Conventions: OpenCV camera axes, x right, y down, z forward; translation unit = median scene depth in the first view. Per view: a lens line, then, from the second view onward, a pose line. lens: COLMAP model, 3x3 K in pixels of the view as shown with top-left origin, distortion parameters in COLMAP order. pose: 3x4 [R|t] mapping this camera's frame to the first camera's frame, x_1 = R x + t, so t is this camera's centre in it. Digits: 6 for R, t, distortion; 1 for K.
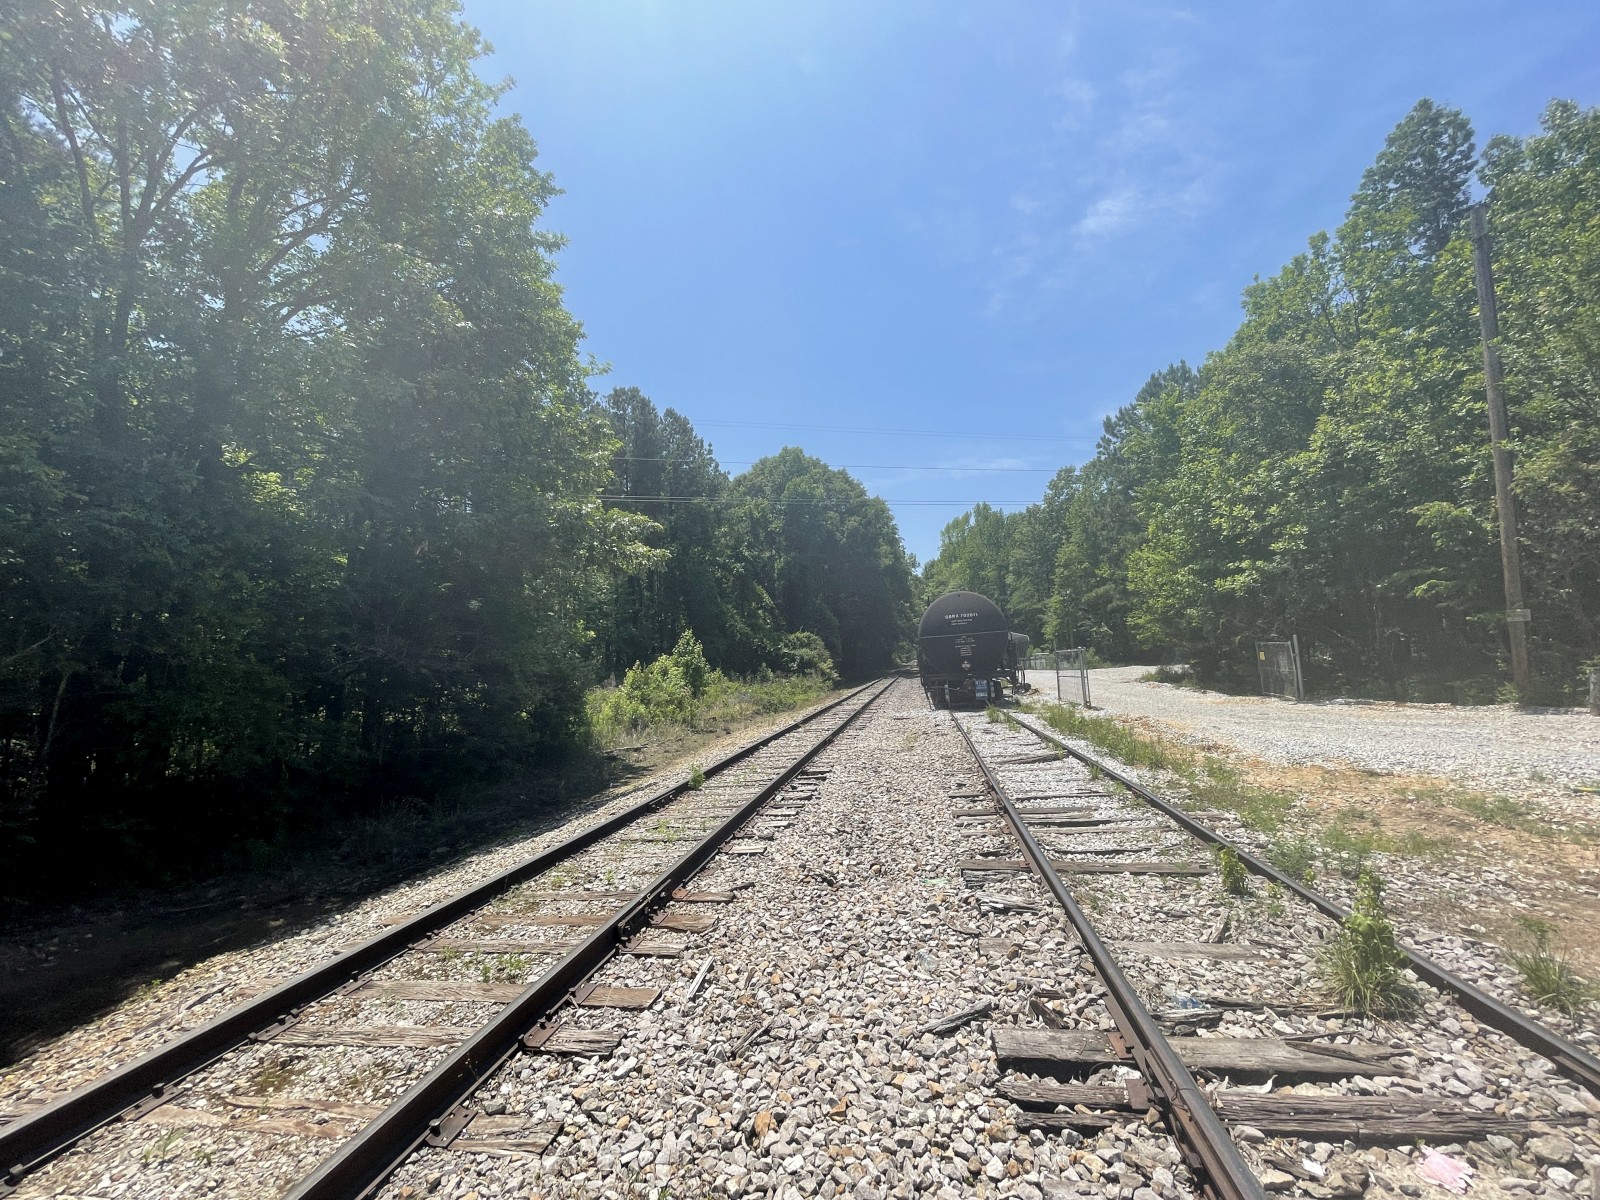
lens RADIAL K [[644.8, 0, 822.8], [0, 644.8, 599.0], [0, 0, 1]] dist [-0.001751, -0.000059]
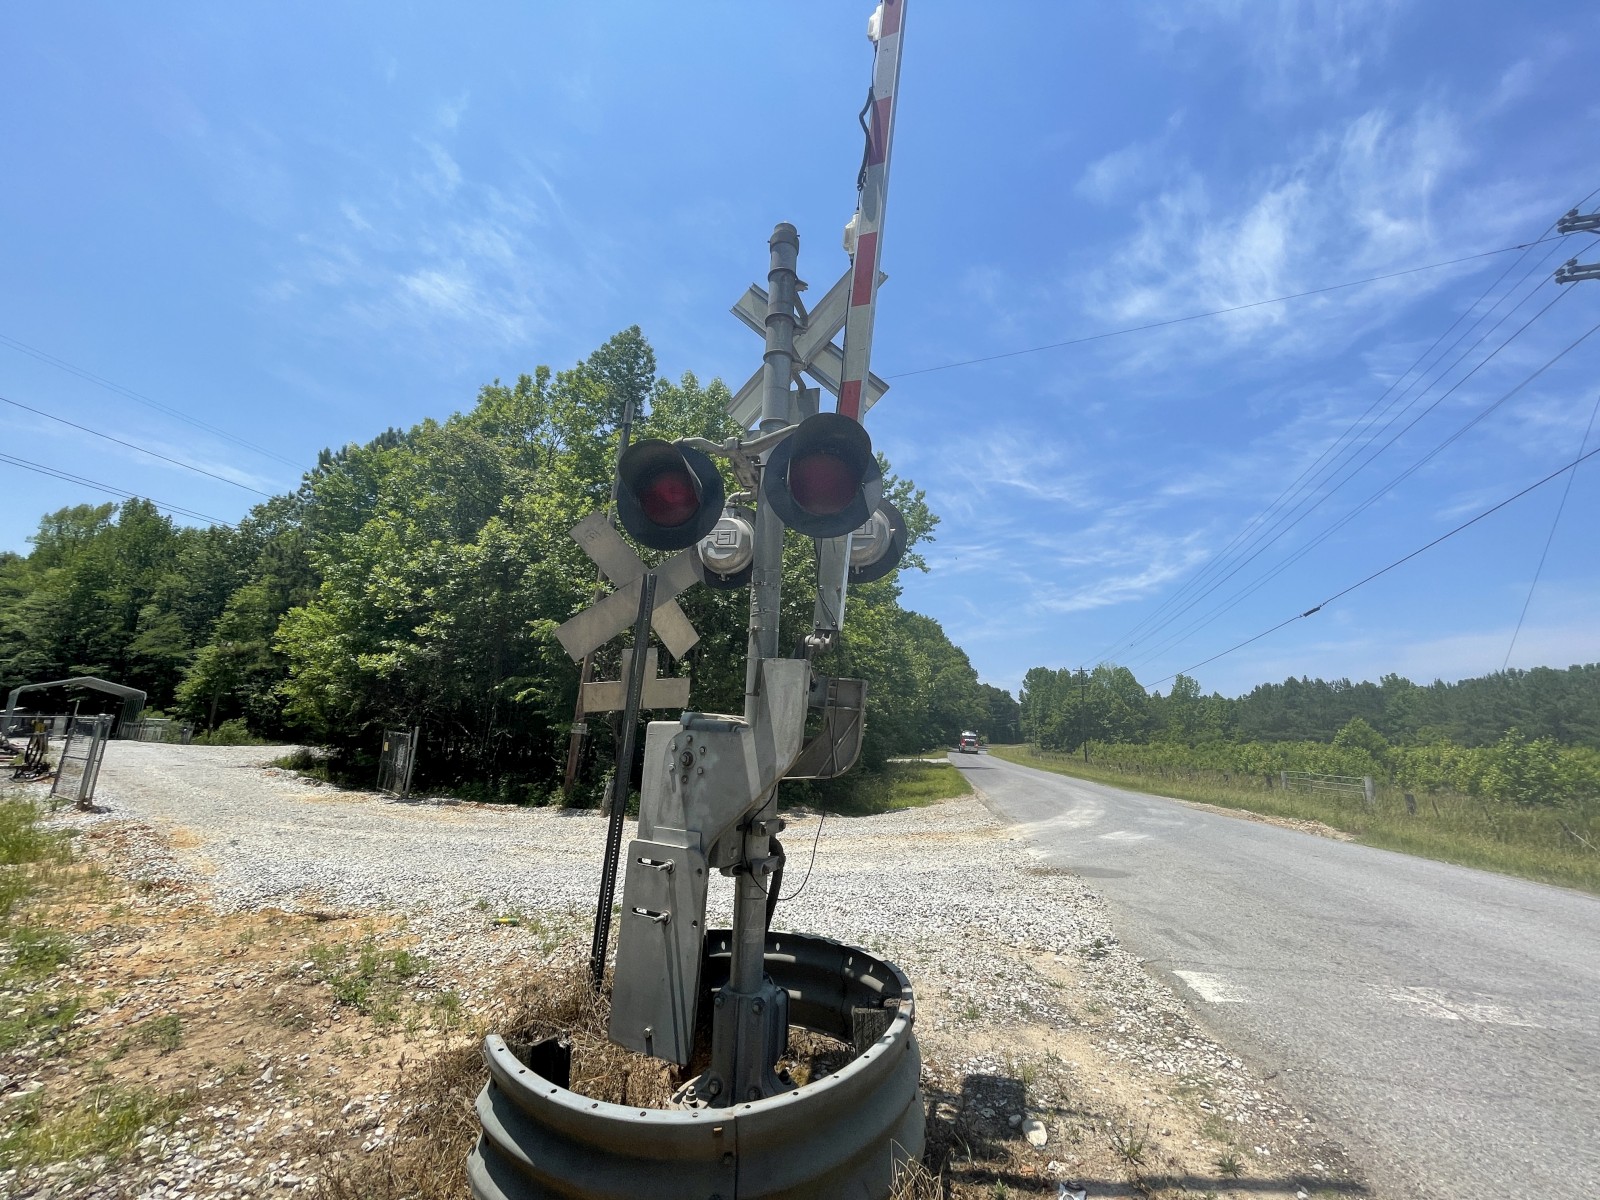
lens RADIAL K [[644.8, 0, 810.1], [0, 644.8, 592.2], [0, 0, 1]] dist [-0.001751, -0.000059]
pose [[0.451572, 0.272441, 0.849622, 0.122694], [-0.152478, 0.961797, -0.227370, -0.006482], [-0.879109, -0.026875, 0.475862, 0.044468]]
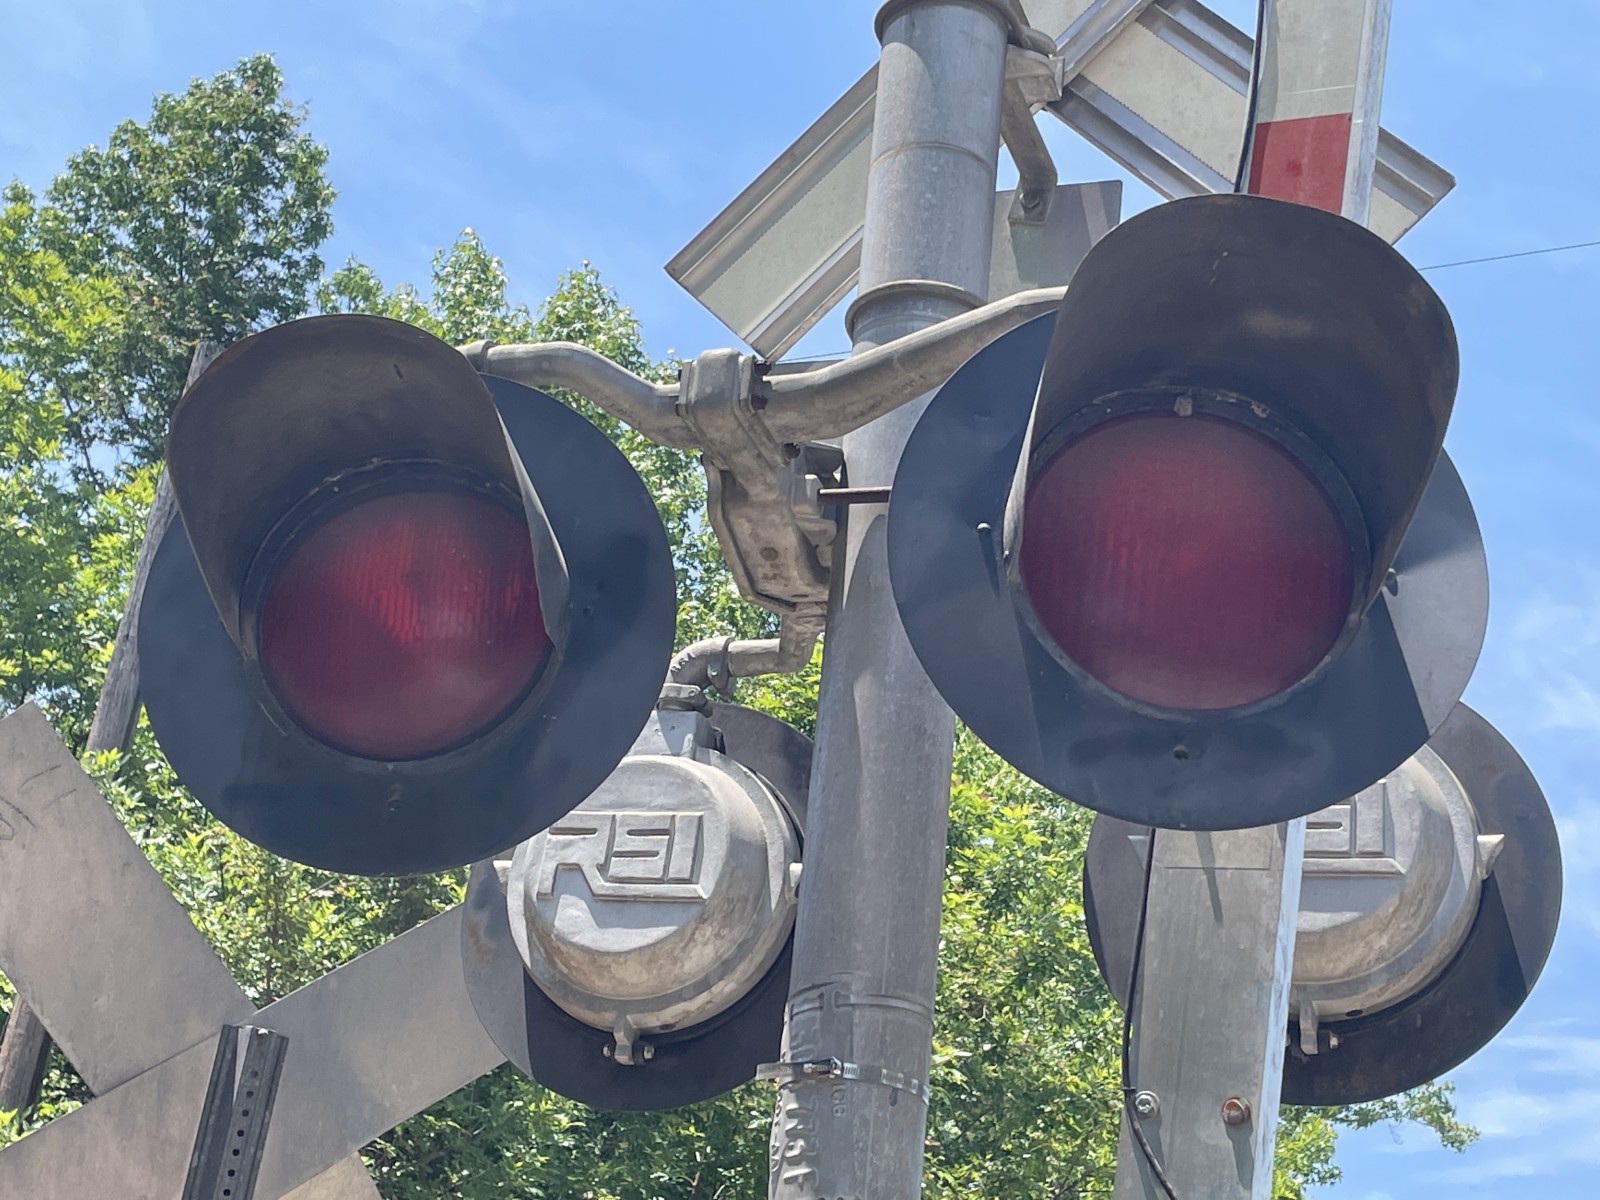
lens RADIAL K [[2754.3, 0, 810.9], [0, 2754.3, 599.6], [0, 0, 1]] dist [0.122301, 0.000000]
pose [[0.466665, 0.469487, 0.749537, 0.147970], [-0.206570, 0.881895, -0.423781, -0.005954], [-0.859972, 0.042932, 0.508532, 0.070229]]
